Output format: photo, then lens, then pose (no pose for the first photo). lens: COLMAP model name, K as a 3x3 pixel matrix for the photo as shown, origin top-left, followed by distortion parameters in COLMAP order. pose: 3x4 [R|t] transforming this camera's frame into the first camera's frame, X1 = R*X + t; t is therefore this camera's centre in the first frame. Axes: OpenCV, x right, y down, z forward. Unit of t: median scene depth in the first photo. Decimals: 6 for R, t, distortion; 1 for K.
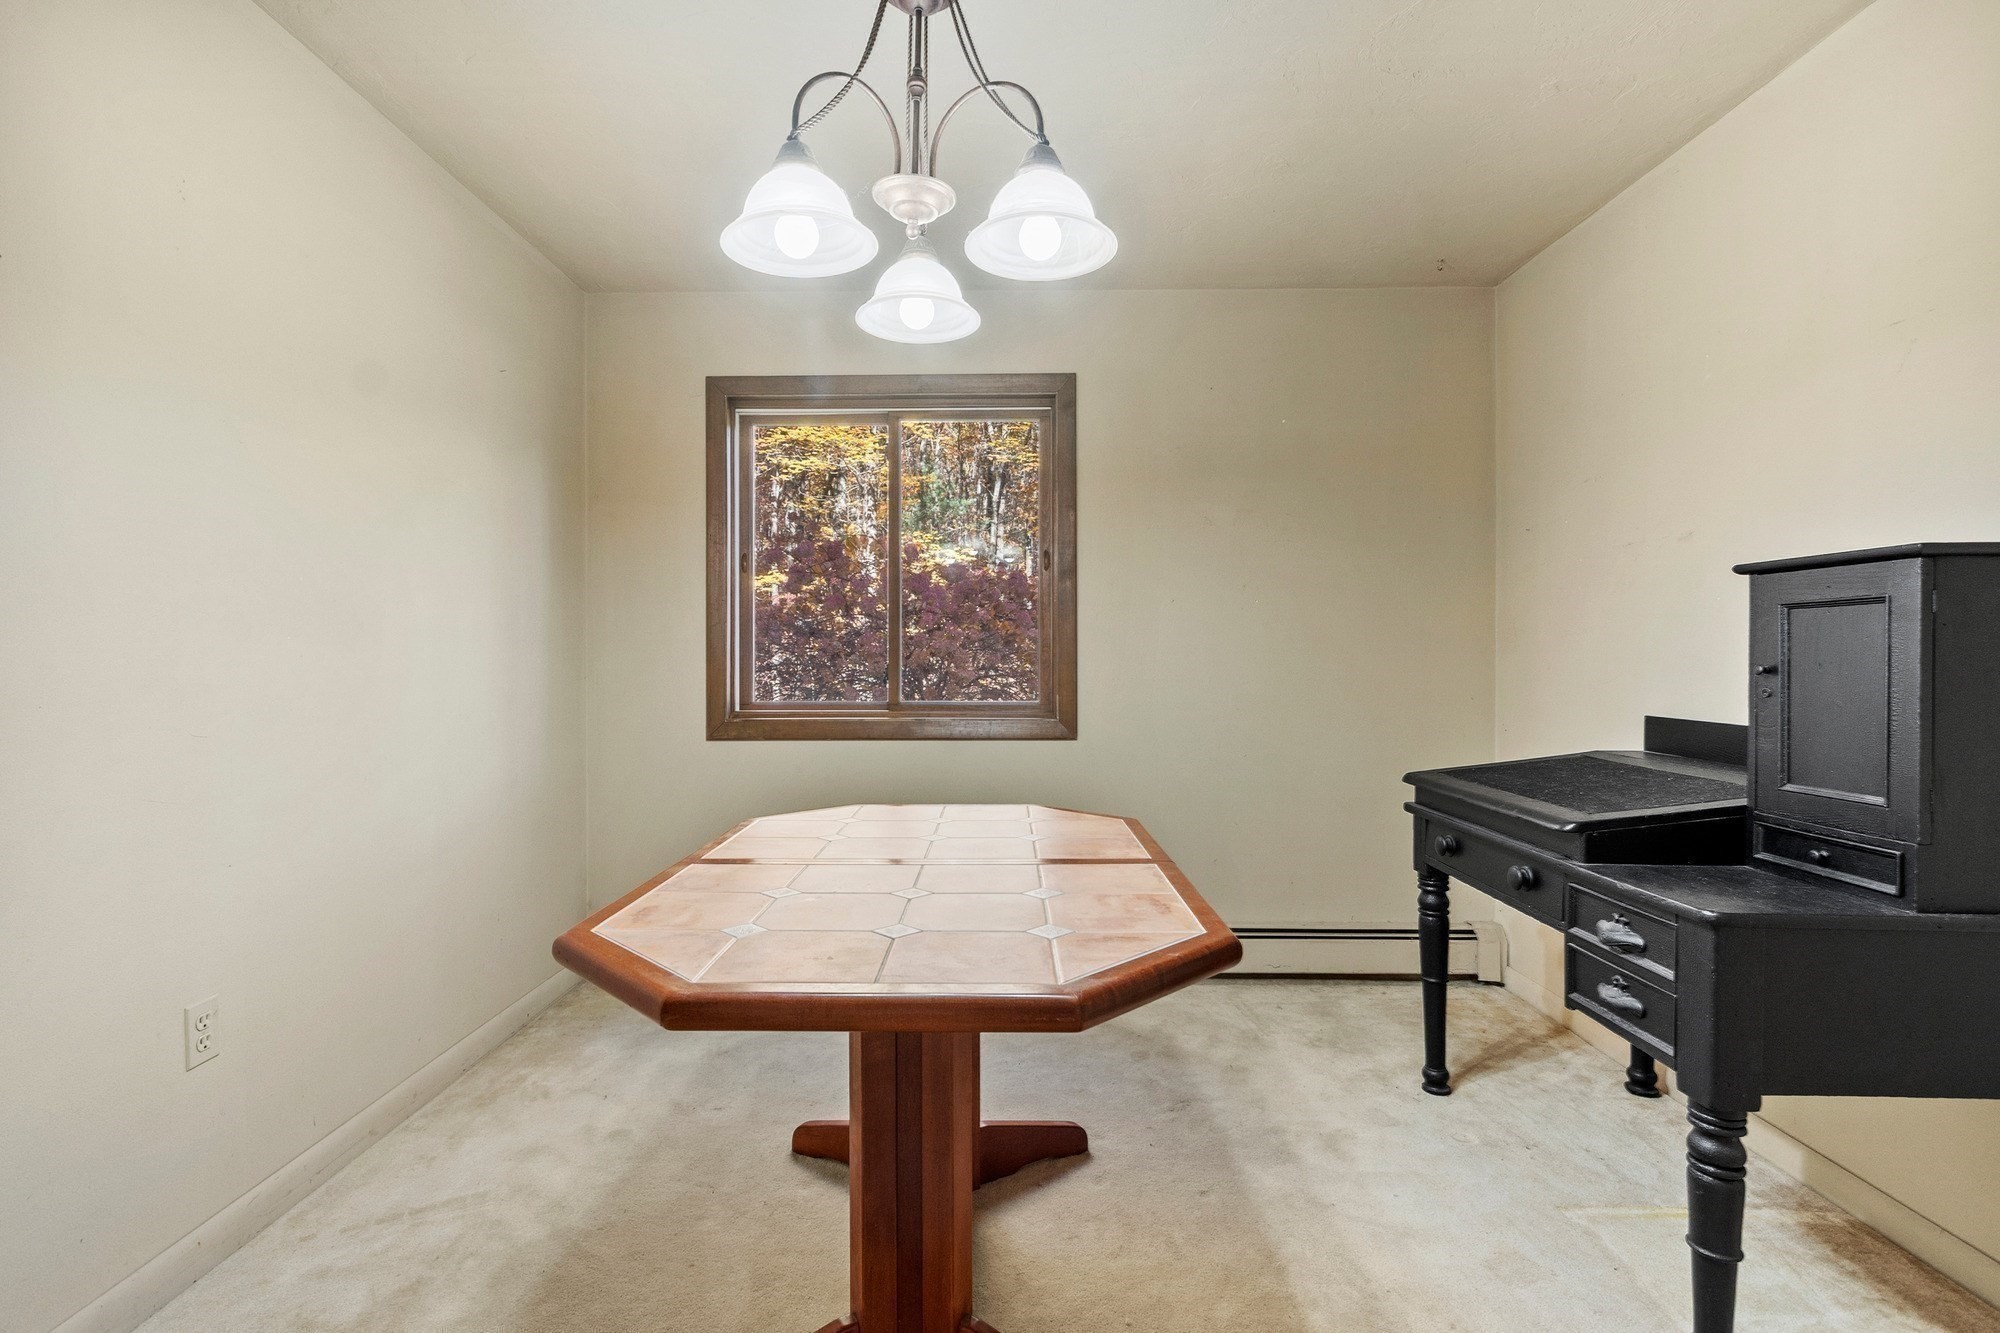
lens RADIAL K [[958.5, 0, 1000.6], [0, 958.5, 653.9], [0, 0, 1]] dist [0.002462, 0.000448]
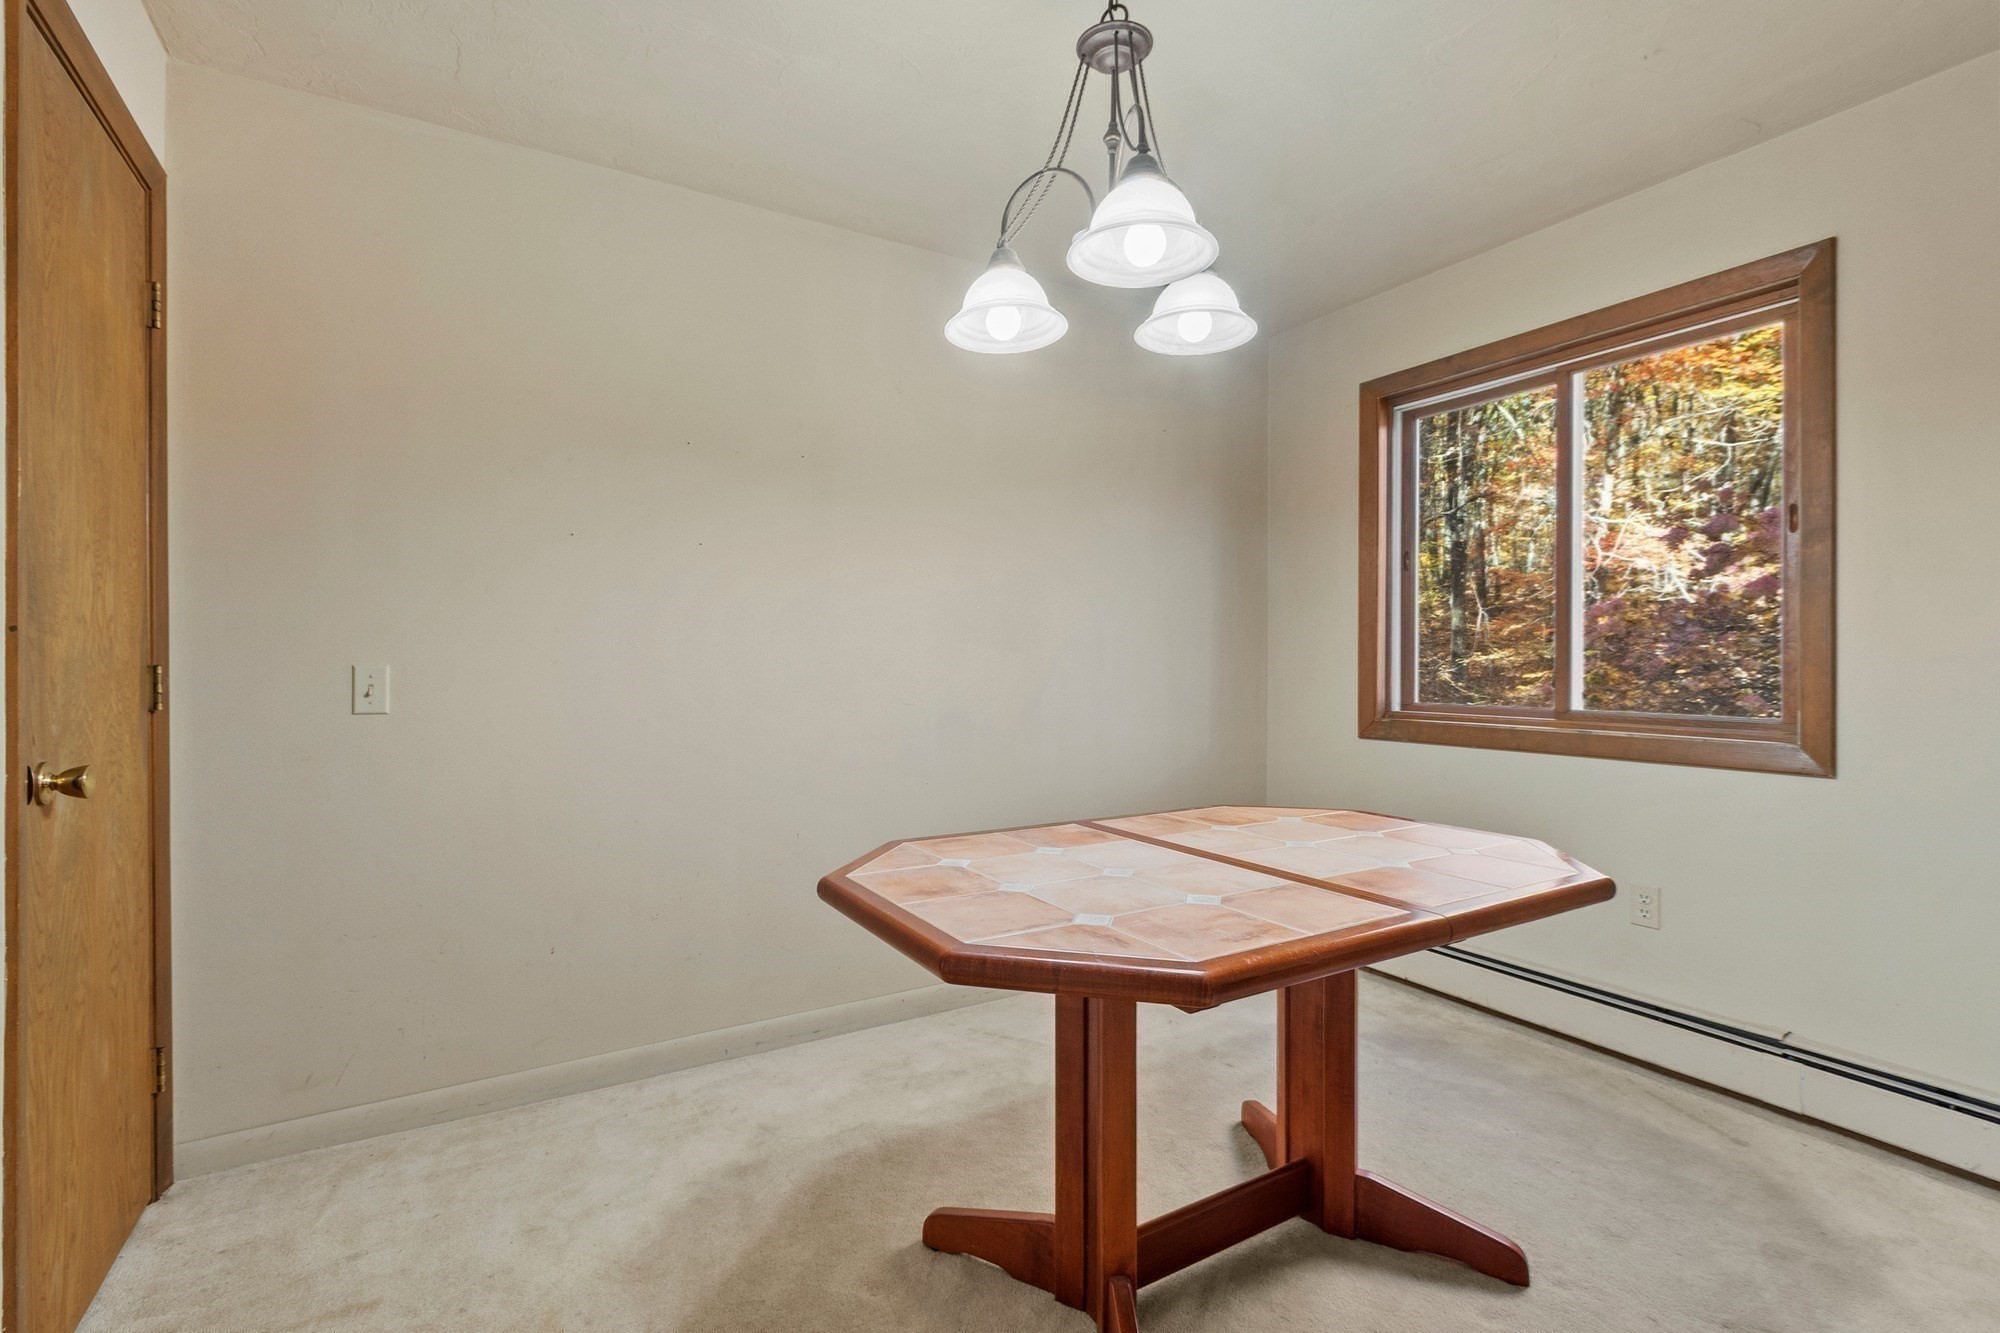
lens RADIAL K [[924.9, 0, 993.0], [0, 924.9, 650.0], [0, 0, 1]] dist [0.001156, 0.000550]
pose [[0.503219, -0.006132, -0.864137, 0.477632], [0.001860, 0.999980, -0.006013, 0.001890], [0.864157, 0.001419, 0.503220, 0.220792]]
